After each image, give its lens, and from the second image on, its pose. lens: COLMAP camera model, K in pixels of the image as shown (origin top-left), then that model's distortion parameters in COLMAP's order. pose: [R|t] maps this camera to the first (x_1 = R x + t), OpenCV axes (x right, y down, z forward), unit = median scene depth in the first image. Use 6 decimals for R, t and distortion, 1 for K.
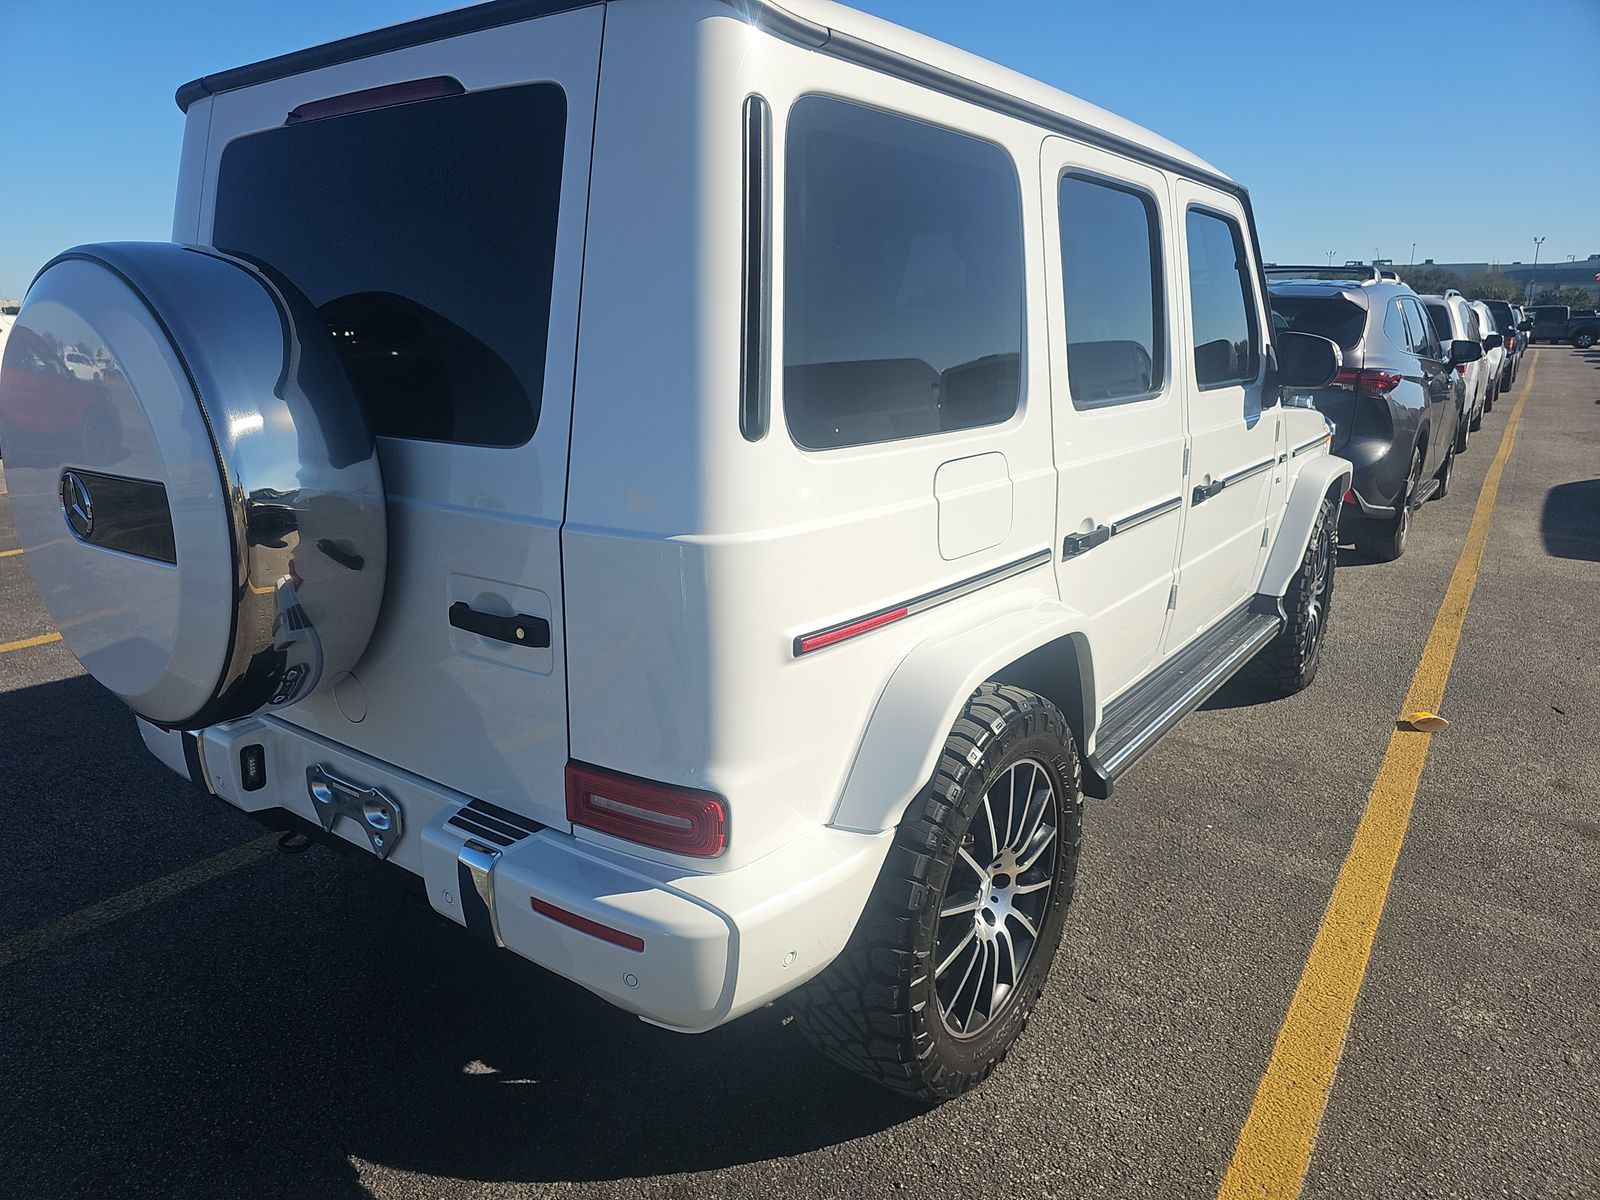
lens RADIAL K [[1054.1, 0, 800.2], [0, 1054.1, 605.8], [0, 0, 1]] dist [0.011290, -0.006943]
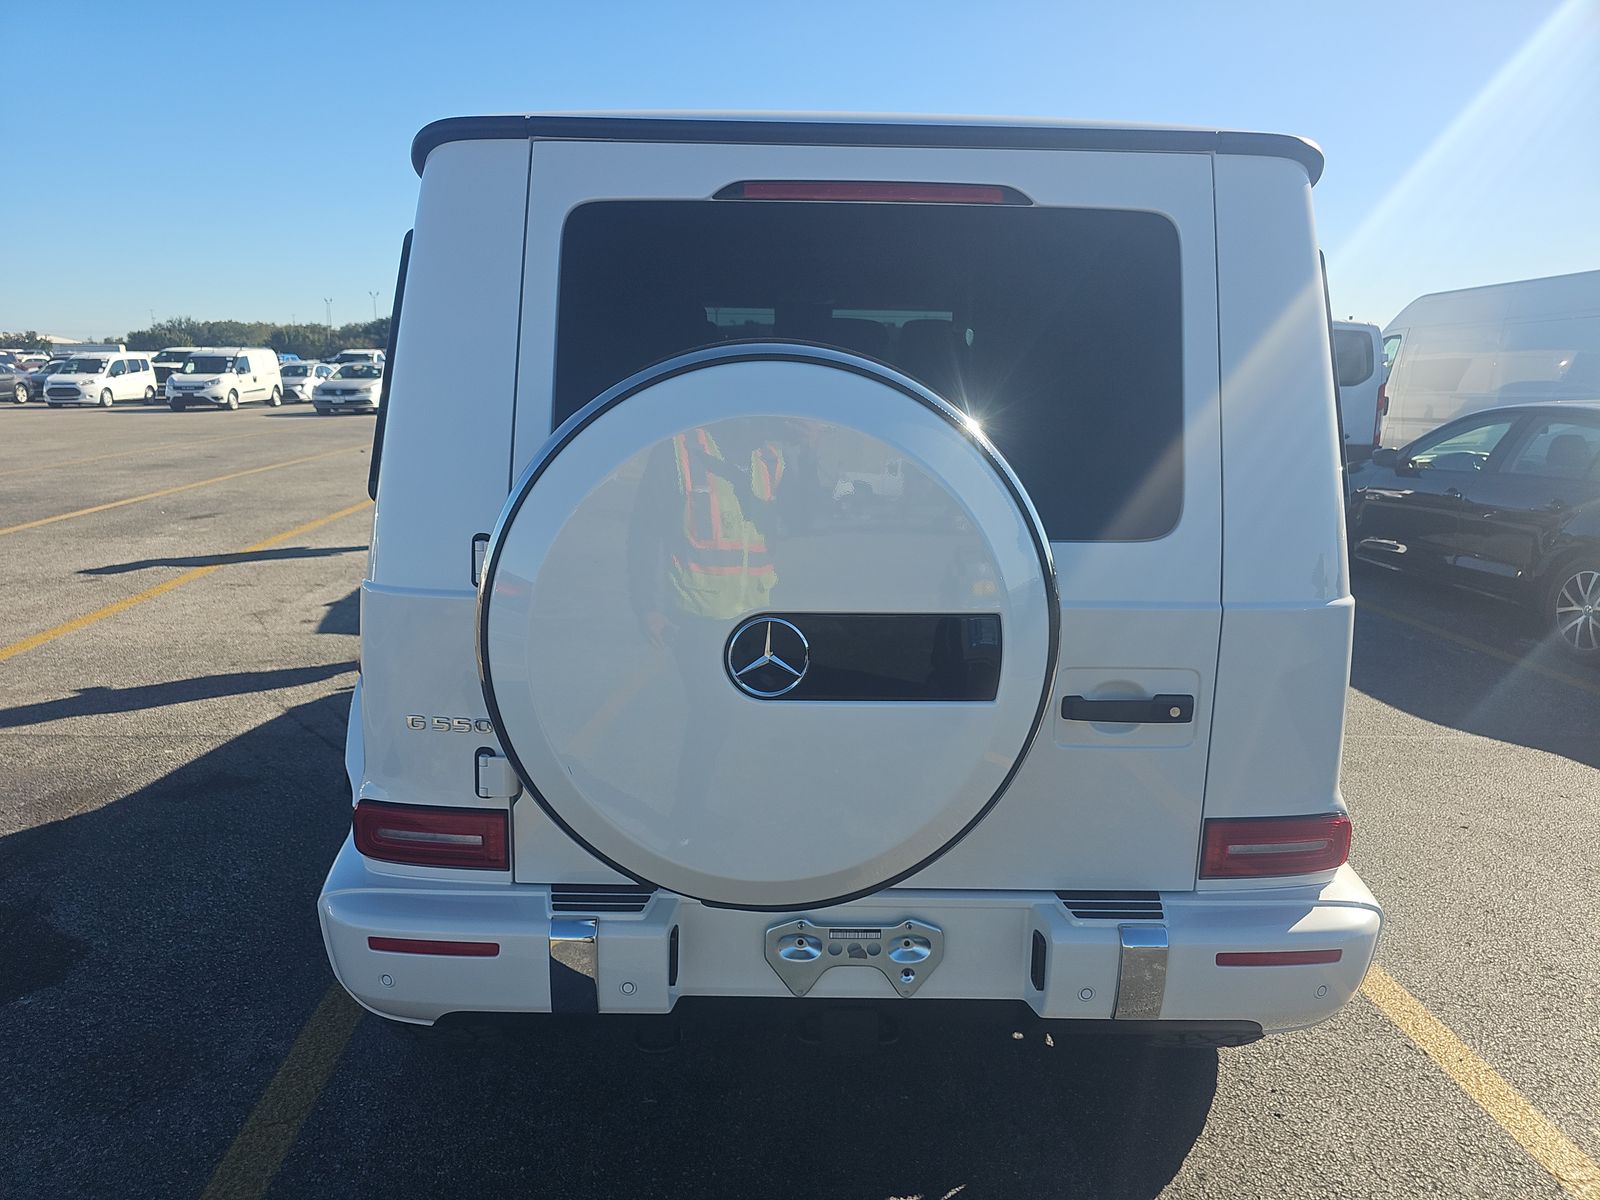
lens RADIAL K [[1054.1, 0, 795.3], [0, 1054.1, 602.3], [0, 0, 1]] dist [0.011290, -0.006943]
pose [[0.819719, -0.126037, 0.558727, -1.160002], [0.153582, 0.988133, -0.002421, -0.139348], [-0.551791, 0.087796, 0.829348, 0.314884]]
